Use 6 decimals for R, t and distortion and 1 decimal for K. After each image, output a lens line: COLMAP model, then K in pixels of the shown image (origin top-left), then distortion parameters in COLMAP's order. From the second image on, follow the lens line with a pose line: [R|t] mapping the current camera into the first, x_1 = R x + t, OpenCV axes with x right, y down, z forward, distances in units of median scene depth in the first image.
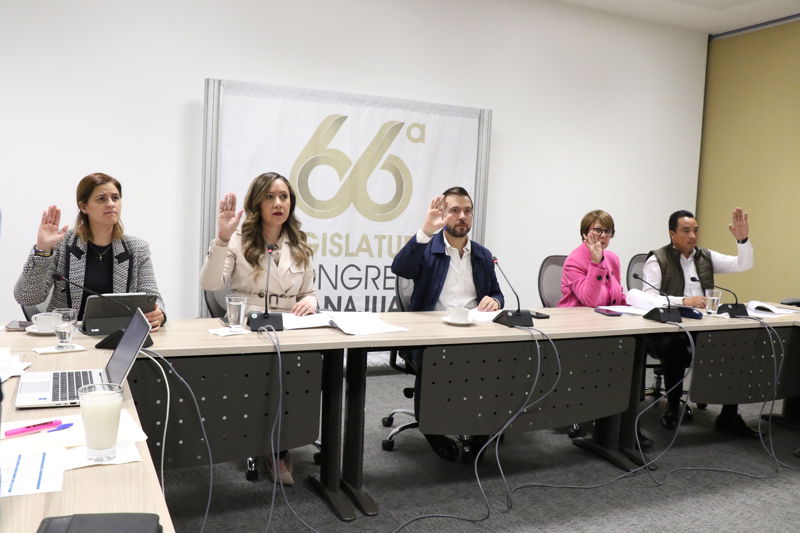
lens RADIAL K [[697.4, 0, 377.2], [0, 697.4, 265.4], [0, 0, 1]] dist [-0.098506, -0.004737]
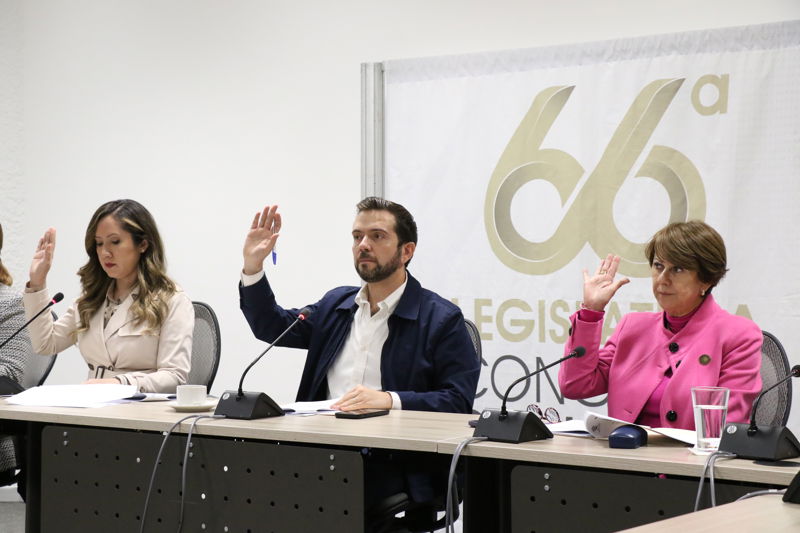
lens RADIAL K [[1469.1, 0, 407.0], [0, 1469.1, 327.6], [0, 0, 1]] dist [0.178068, 0.000000]
pose [[0.554034, -0.014322, -0.832371, 0.832239], [-0.051744, 0.997326, -0.051601, 0.041162], [0.830885, 0.071659, 0.551811, 0.252012]]
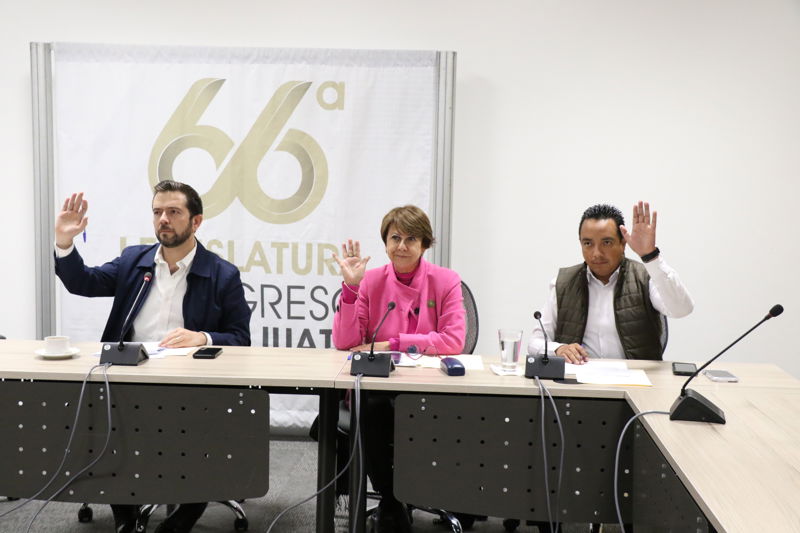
lens RADIAL K [[1161.0, 0, 376.9], [0, 1161.0, 276.8], [0, 0, 1]] dist [0.114574, 0.000000]
pose [[0.895184, 0.015466, -0.445428, 0.631927], [-0.017805, 0.999841, -0.001066, -0.009013], [0.445341, 0.008885, 0.895317, -0.023127]]
